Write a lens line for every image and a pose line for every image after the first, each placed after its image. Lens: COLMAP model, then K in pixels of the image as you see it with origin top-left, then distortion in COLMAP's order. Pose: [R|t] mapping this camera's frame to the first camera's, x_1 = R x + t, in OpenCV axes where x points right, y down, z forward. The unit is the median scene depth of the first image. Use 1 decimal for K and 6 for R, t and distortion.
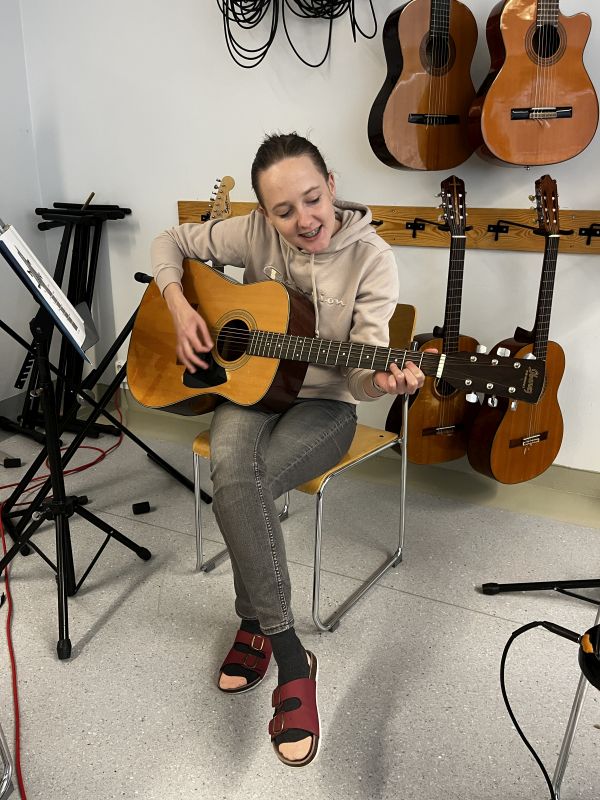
lens RADIAL K [[607.5, 0, 298.5], [0, 607.5, 400.8], [0, 0, 1]] dist [0.023260, -0.019550]
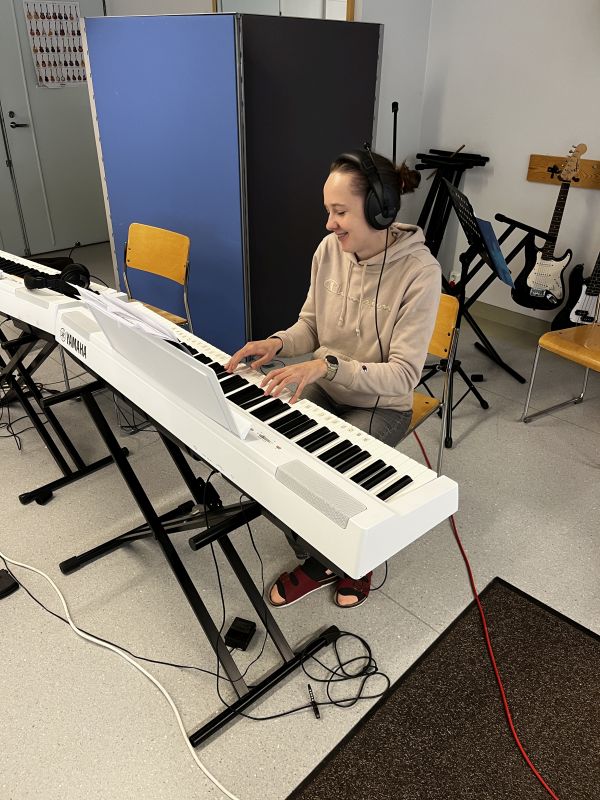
lens RADIAL K [[607.5, 0, 303.6], [0, 607.5, 399.8], [0, 0, 1]] dist [0.023260, -0.019550]
pose [[0.922935, 0.179652, -0.340464, -0.145503], [-0.122607, 0.975550, 0.182401, 0.007083], [0.364908, -0.126601, 0.922396, -0.606688]]
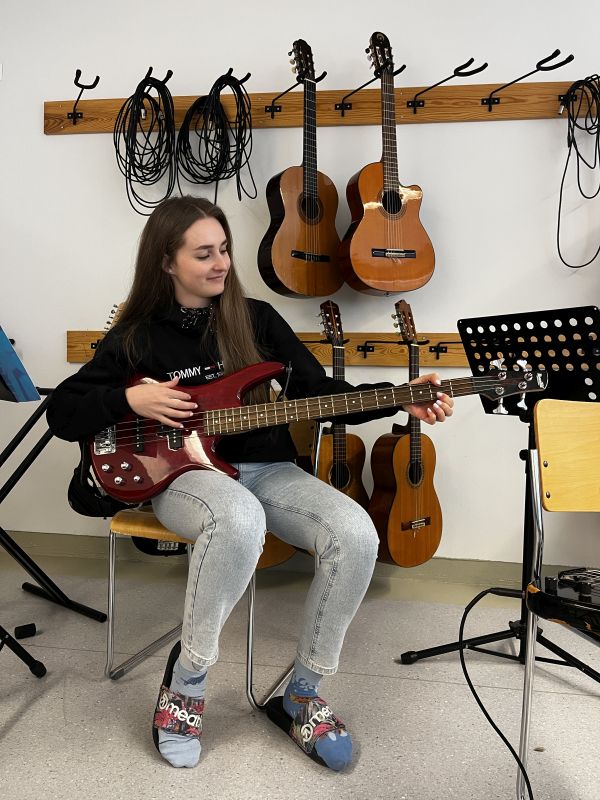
lens RADIAL K [[607.5, 0, 301.5], [0, 607.5, 395.2], [0, 0, 1]] dist [0.023260, -0.019550]
pose [[0.965551, -0.000866, 0.260214, -0.111369], [0.081893, 0.950194, -0.300708, 0.164928], [-0.246993, 0.311659, 0.917531, -0.025649]]
